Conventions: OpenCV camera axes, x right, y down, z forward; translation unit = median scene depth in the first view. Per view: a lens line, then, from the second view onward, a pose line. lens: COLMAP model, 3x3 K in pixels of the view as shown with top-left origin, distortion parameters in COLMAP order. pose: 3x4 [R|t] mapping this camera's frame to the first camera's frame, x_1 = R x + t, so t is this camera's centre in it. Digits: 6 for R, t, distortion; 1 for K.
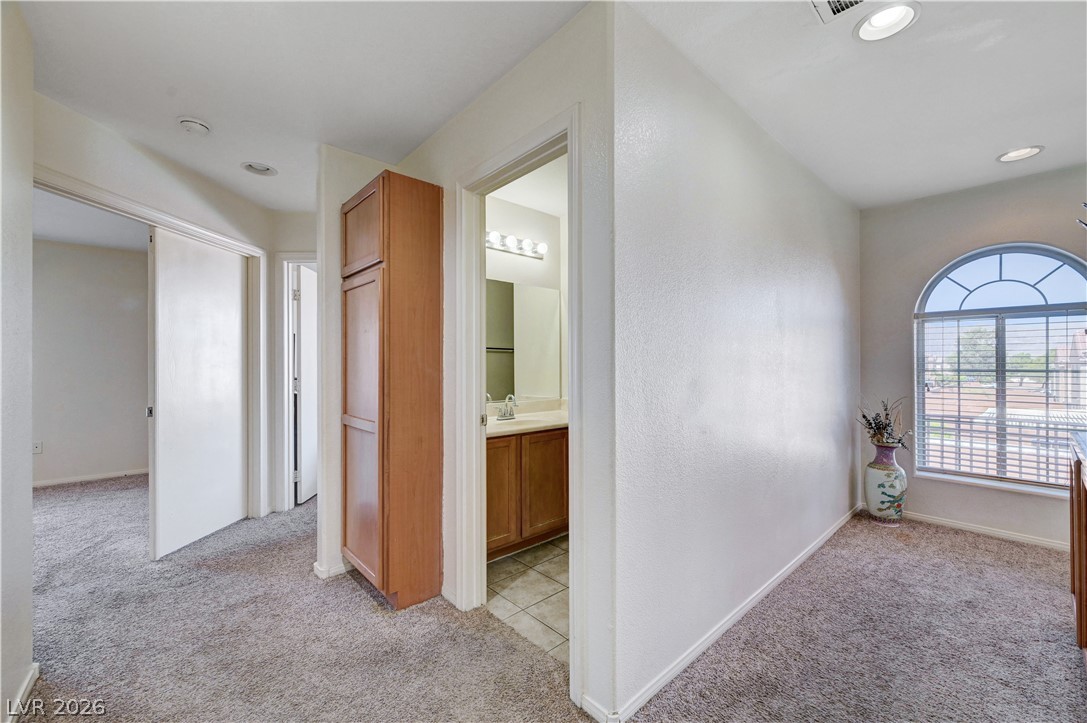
lens RADIAL K [[429.5, 0, 543.2], [0, 429.5, 361.2], [0, 0, 1]] dist [0.001848, -0.001593]
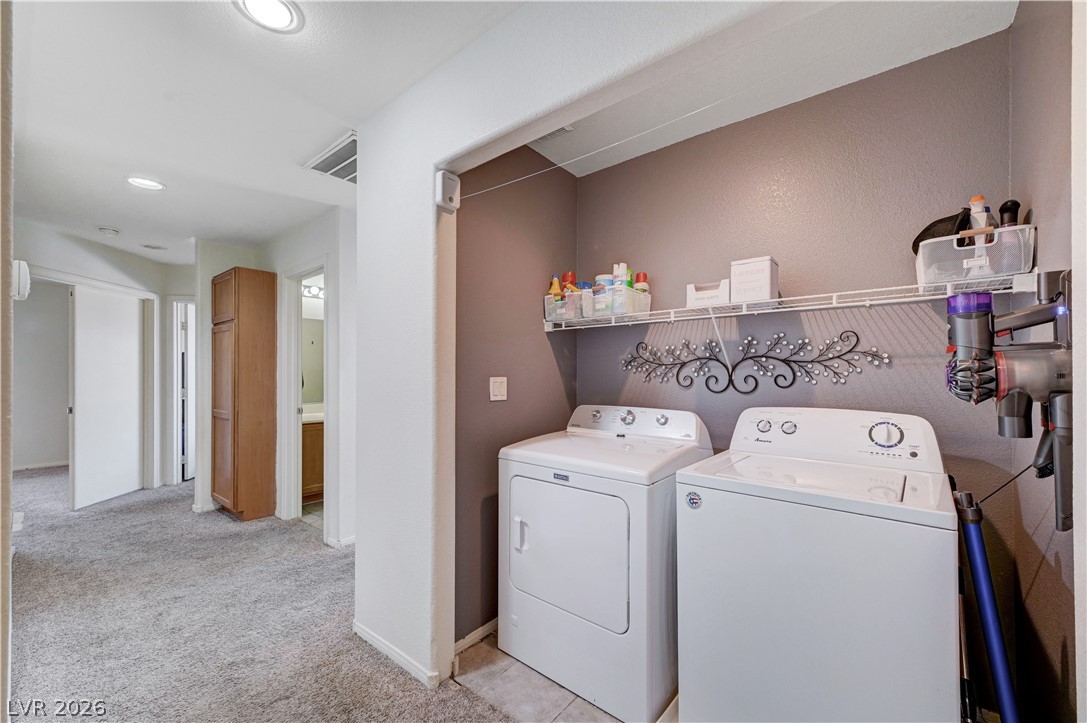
lens RADIAL K [[429.5, 0, 544.9], [0, 429.5, 371.6], [0, 0, 1]] dist [0.001848, -0.001593]
pose [[0.987686, 0.003946, 0.156398, 0.495613], [-0.004111, 0.999991, 0.000737, -0.023796], [-0.156394, -0.001371, 0.987694, -0.758291]]
